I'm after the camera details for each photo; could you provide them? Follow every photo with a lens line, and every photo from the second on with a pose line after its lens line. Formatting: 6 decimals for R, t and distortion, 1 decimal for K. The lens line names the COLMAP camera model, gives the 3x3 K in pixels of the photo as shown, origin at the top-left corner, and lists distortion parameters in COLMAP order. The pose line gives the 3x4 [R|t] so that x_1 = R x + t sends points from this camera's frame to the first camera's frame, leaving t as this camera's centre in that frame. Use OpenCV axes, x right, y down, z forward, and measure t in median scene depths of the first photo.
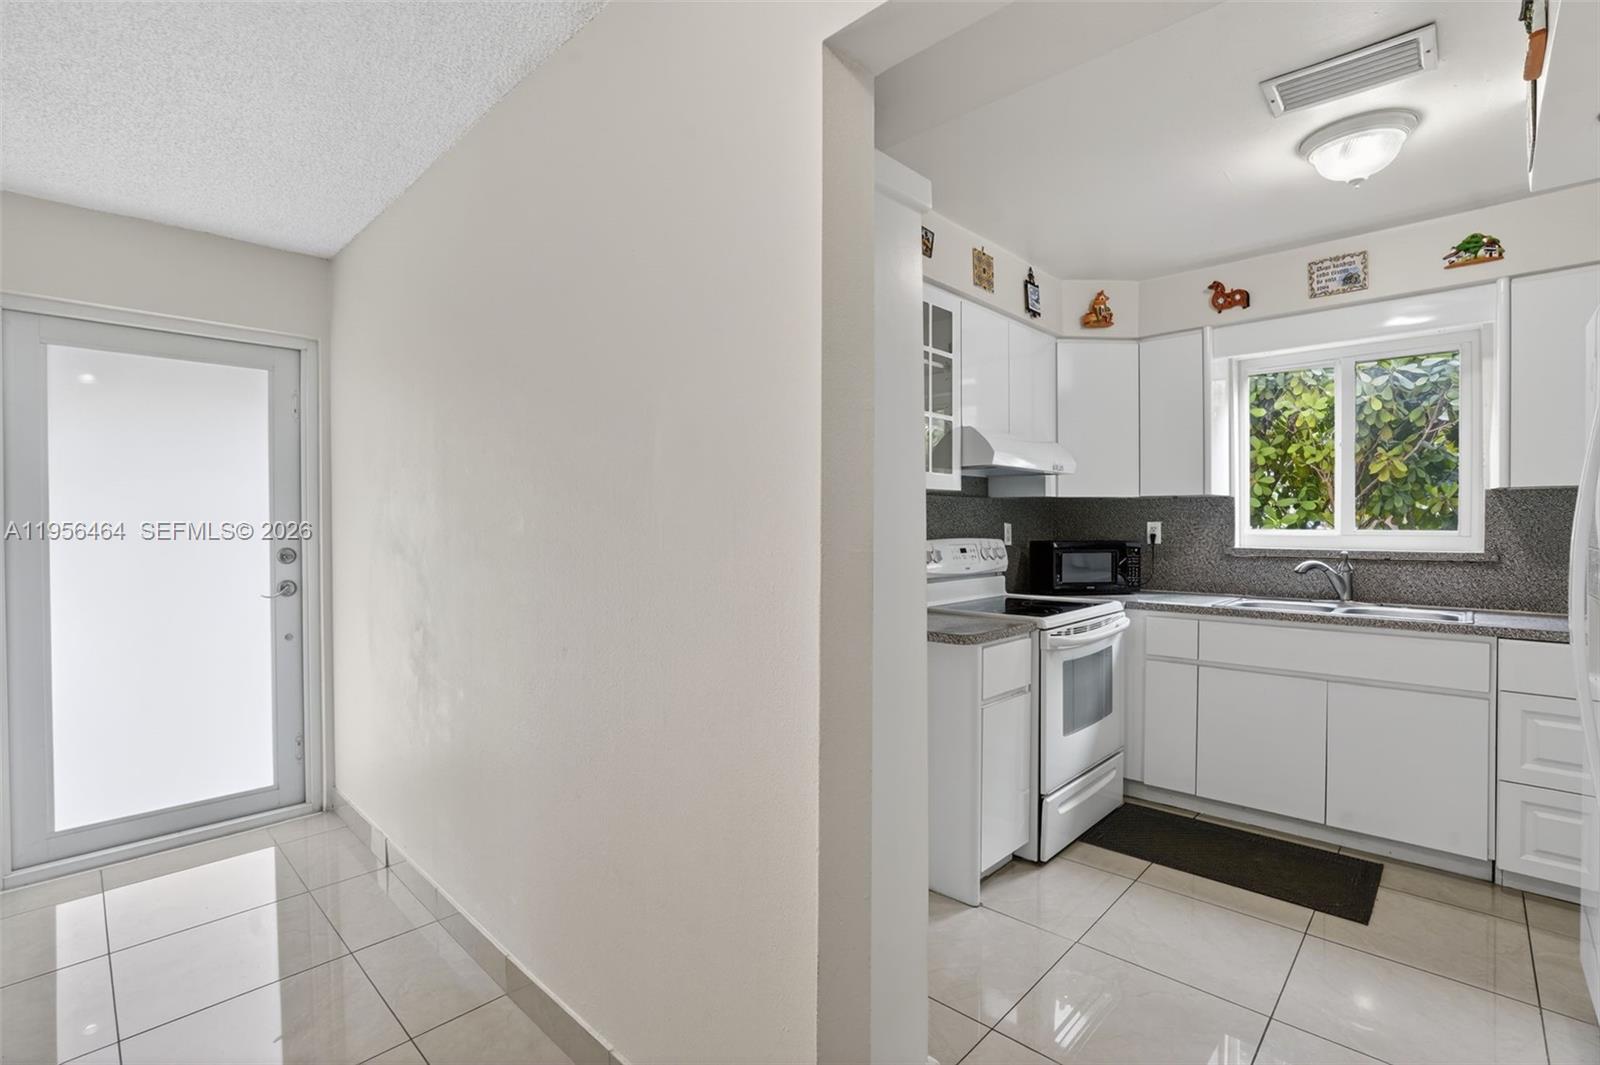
lens RADIAL K [[740.3, 0, 801.3], [0, 740.3, 527.0], [0, 0, 1]] dist [-0.072382, 0.028021]
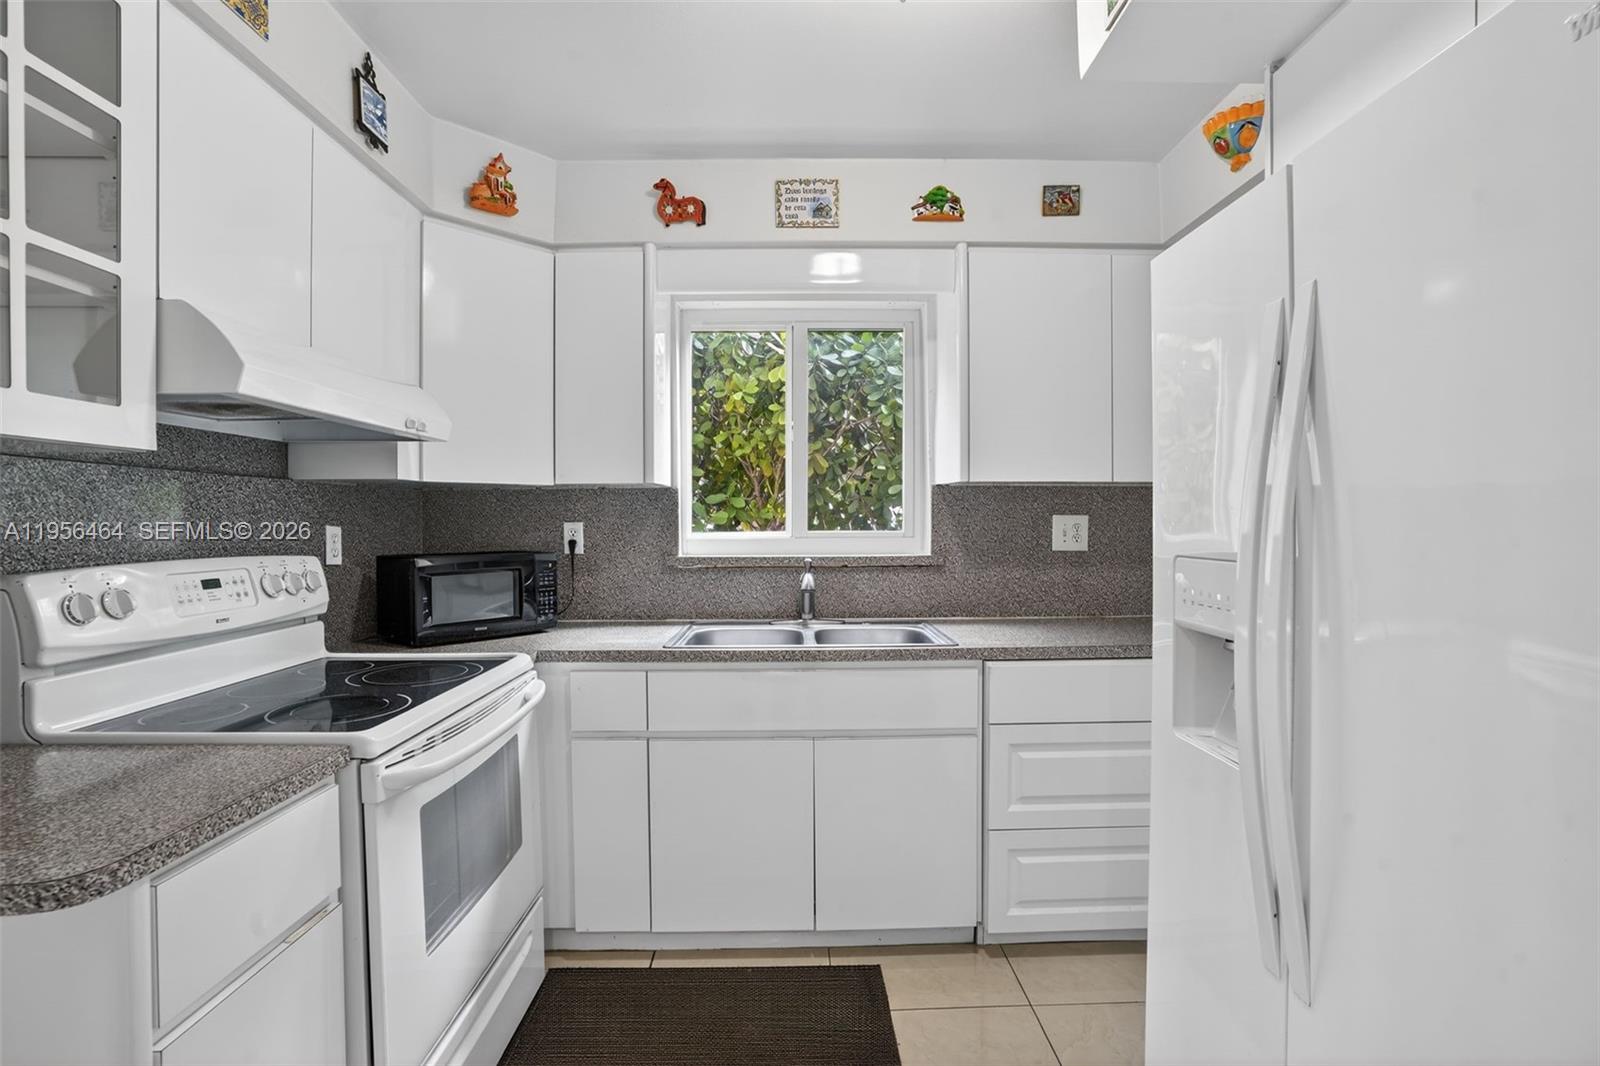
lens RADIAL K [[740.3, 0, 801.3], [0, 740.3, 527.5], [0, 0, 1]] dist [-0.072382, 0.028021]
pose [[0.715149, -0.008988, 0.698914, 0.172279], [0.009013, 0.999953, 0.003637, -0.003339], [-0.698914, 0.003699, 0.715196, 0.399979]]
